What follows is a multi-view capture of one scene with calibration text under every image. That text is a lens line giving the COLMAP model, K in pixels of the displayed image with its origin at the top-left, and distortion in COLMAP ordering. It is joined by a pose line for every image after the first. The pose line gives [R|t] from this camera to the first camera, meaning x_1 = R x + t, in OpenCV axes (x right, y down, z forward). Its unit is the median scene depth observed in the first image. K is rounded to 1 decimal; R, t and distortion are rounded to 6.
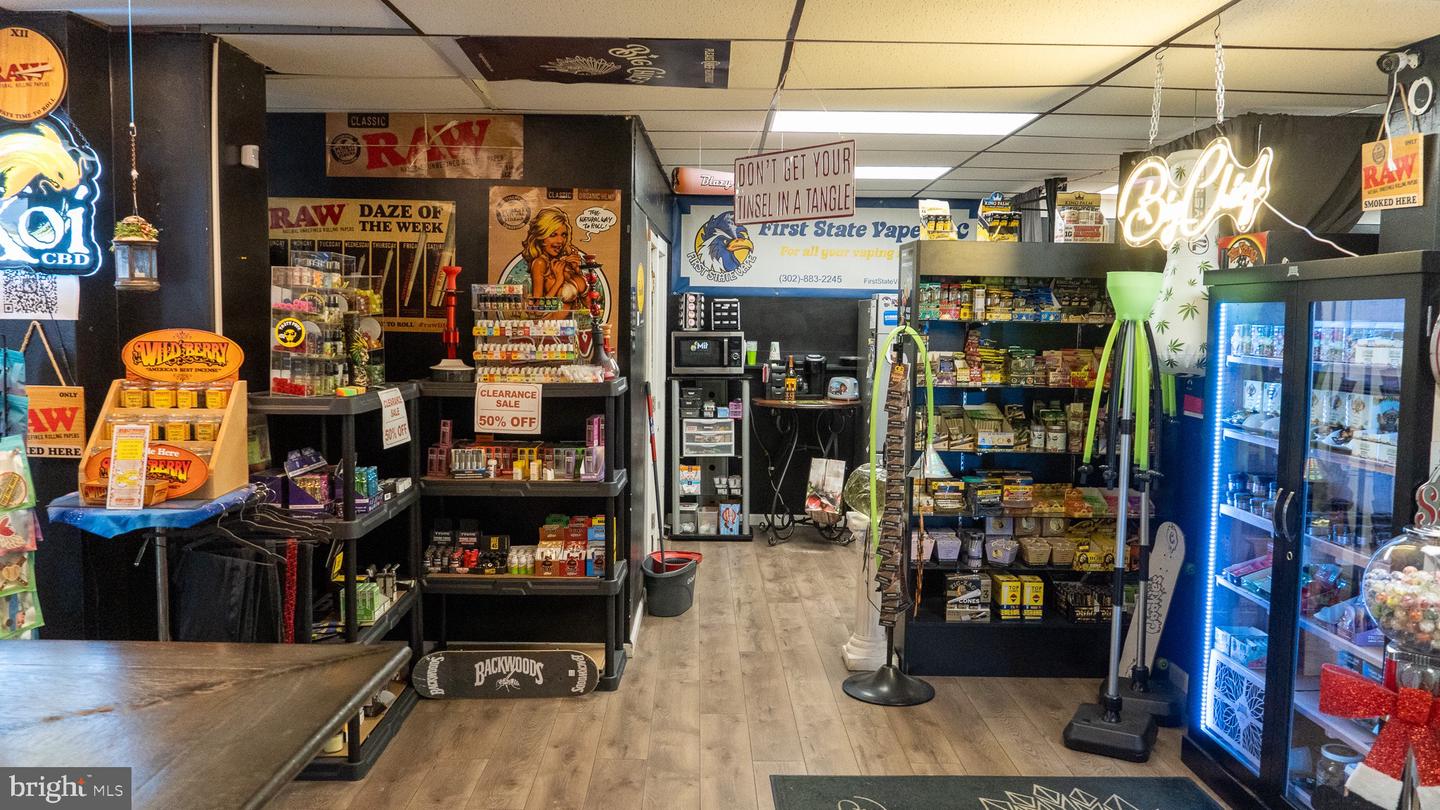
lens RADIAL K [[1087.2, 0, 712.5], [0, 1087.2, 404.9], [0, 0, 1]] dist [-0.030621, 0.007756]
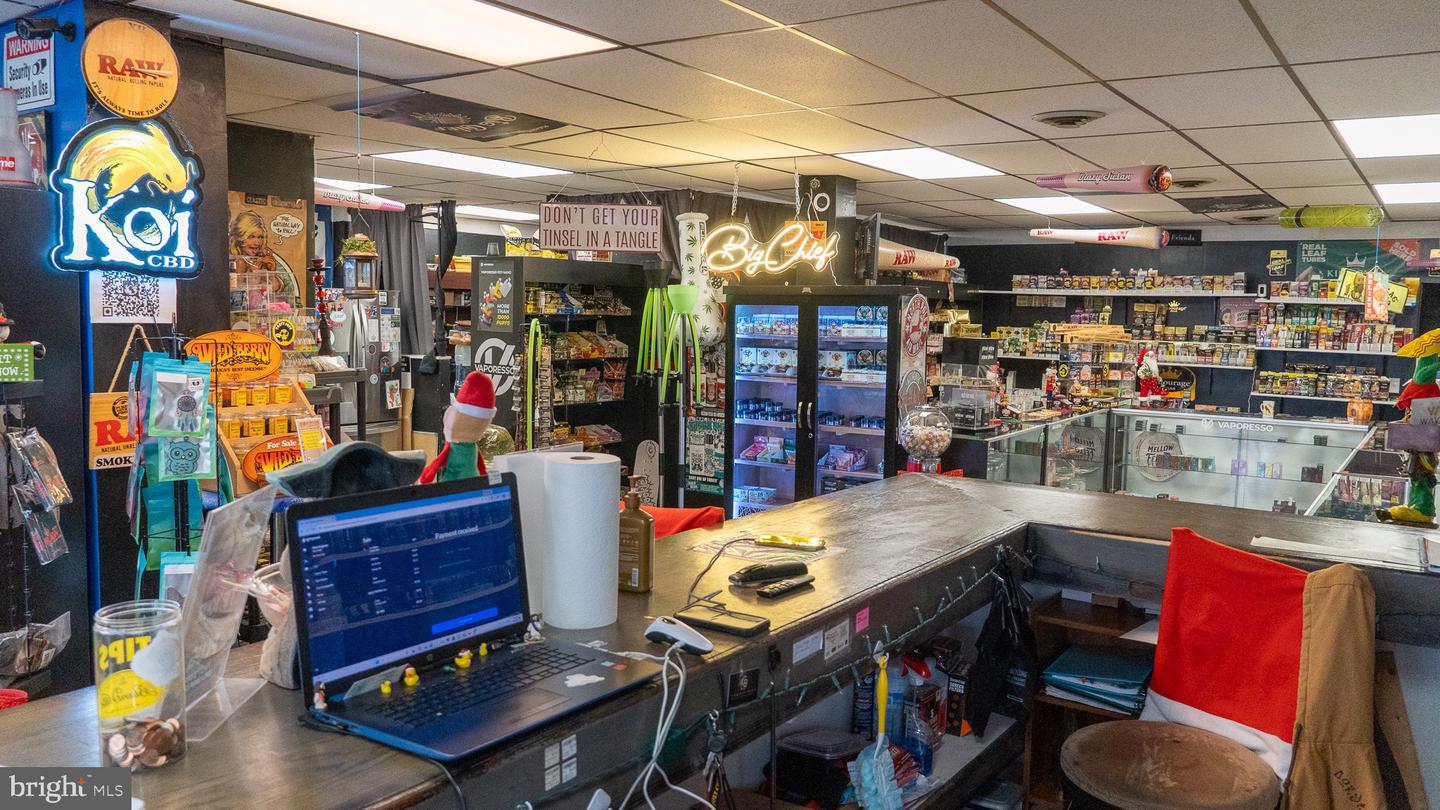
lens RADIAL K [[1087.2, 0, 714.3], [0, 1087.2, 390.9], [0, 0, 1]] dist [-0.030621, 0.007756]
pose [[0.565222, -0.064161, 0.822440, -1.146482], [0.059721, 0.997537, 0.036778, -0.024003], [-0.822774, 0.028329, 0.567662, 0.028172]]
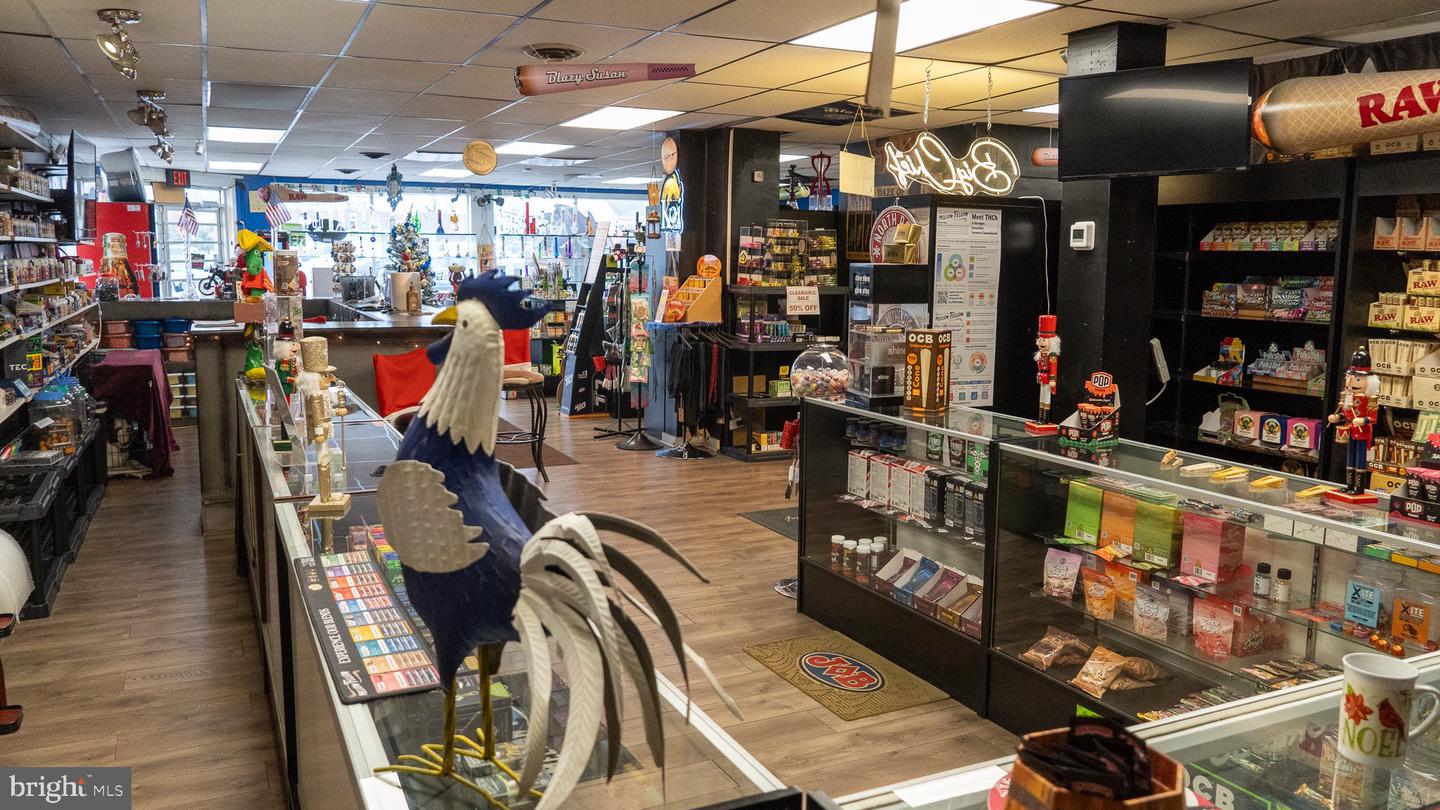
lens RADIAL K [[1087.2, 0, 711.1], [0, 1087.2, 393.6], [0, 0, 1]] dist [-0.030621, 0.007756]
pose [[0.430791, 0.106444, -0.896152, 1.774215], [-0.082758, 0.993495, 0.078223, 0.047801], [0.898649, 0.040466, 0.436798, -0.031235]]
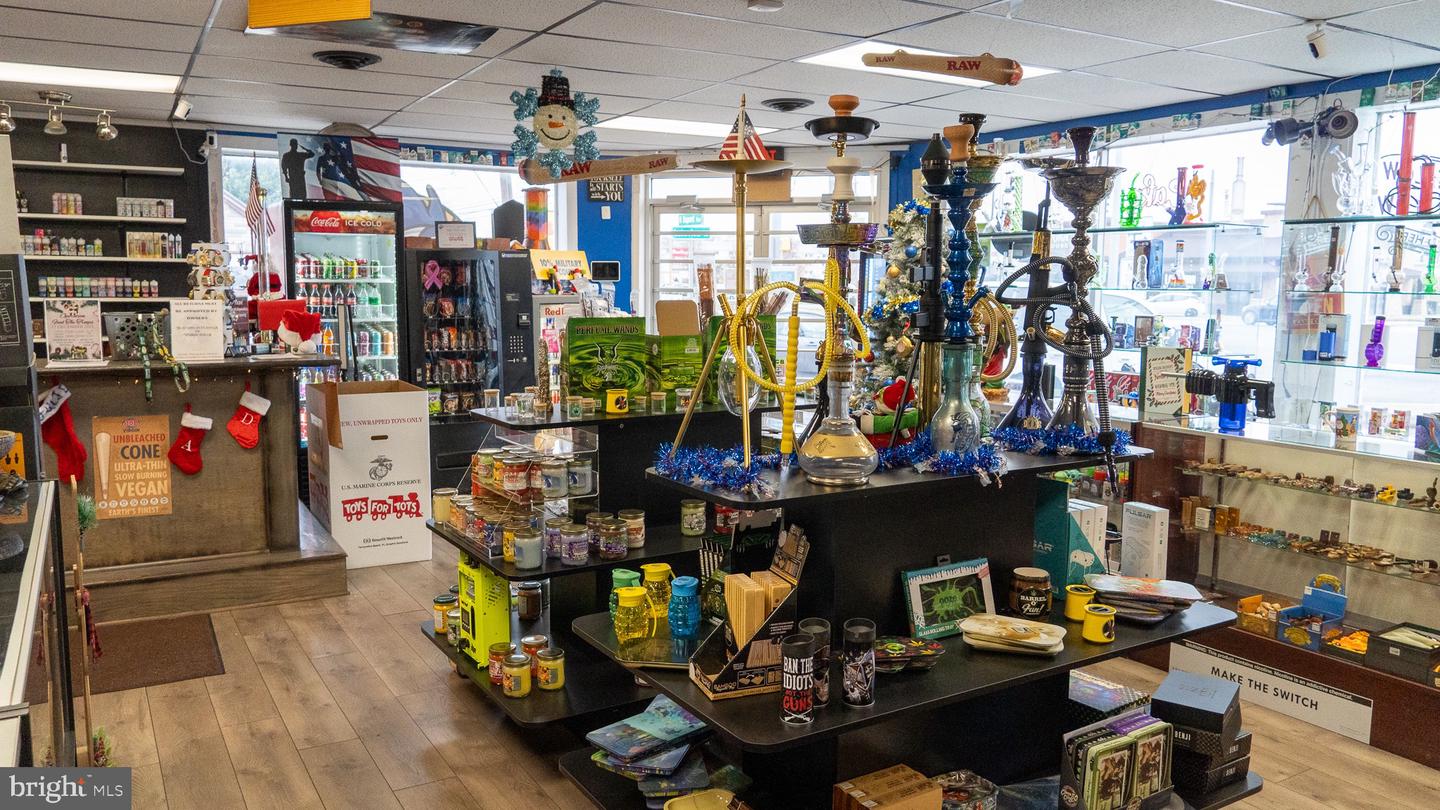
lens RADIAL K [[1087.2, 0, 722.5], [0, 1087.2, 407.4], [0, 0, 1]] dist [-0.030621, 0.007756]
pose [[-0.858848, 0.039990, -0.510667, -1.228248], [-0.064259, 0.980661, 0.184866, -0.154692], [0.508184, 0.191587, -0.839669, 2.022764]]
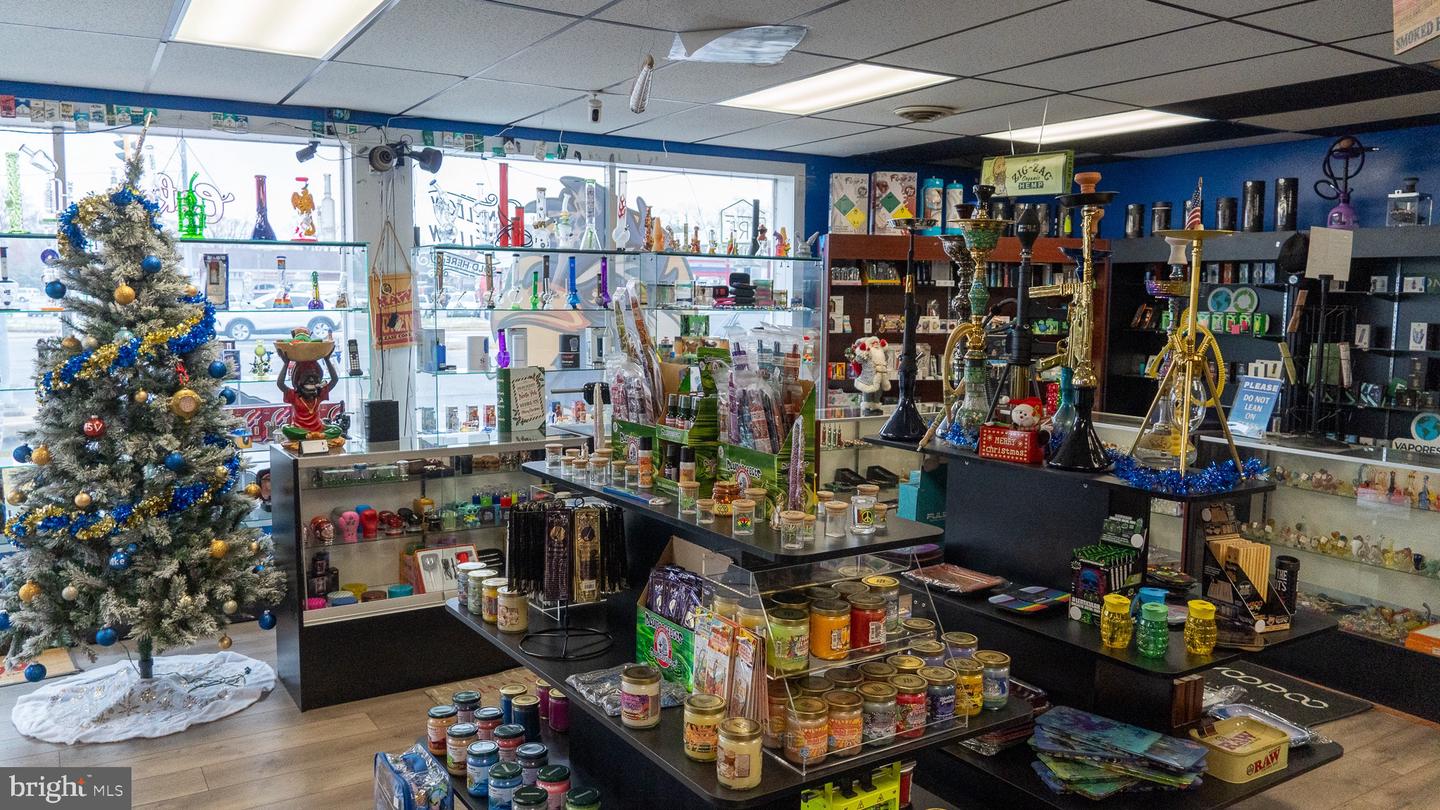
lens RADIAL K [[1087.2, 0, 699.0], [0, 1087.2, 409.8], [0, 0, 1]] dist [-0.030621, 0.007756]
pose [[0.513746, 0.082563, -0.853961, -1.055567], [-0.079474, 0.995659, 0.048450, -0.046294], [0.854254, 0.042977, 0.518077, 0.619983]]
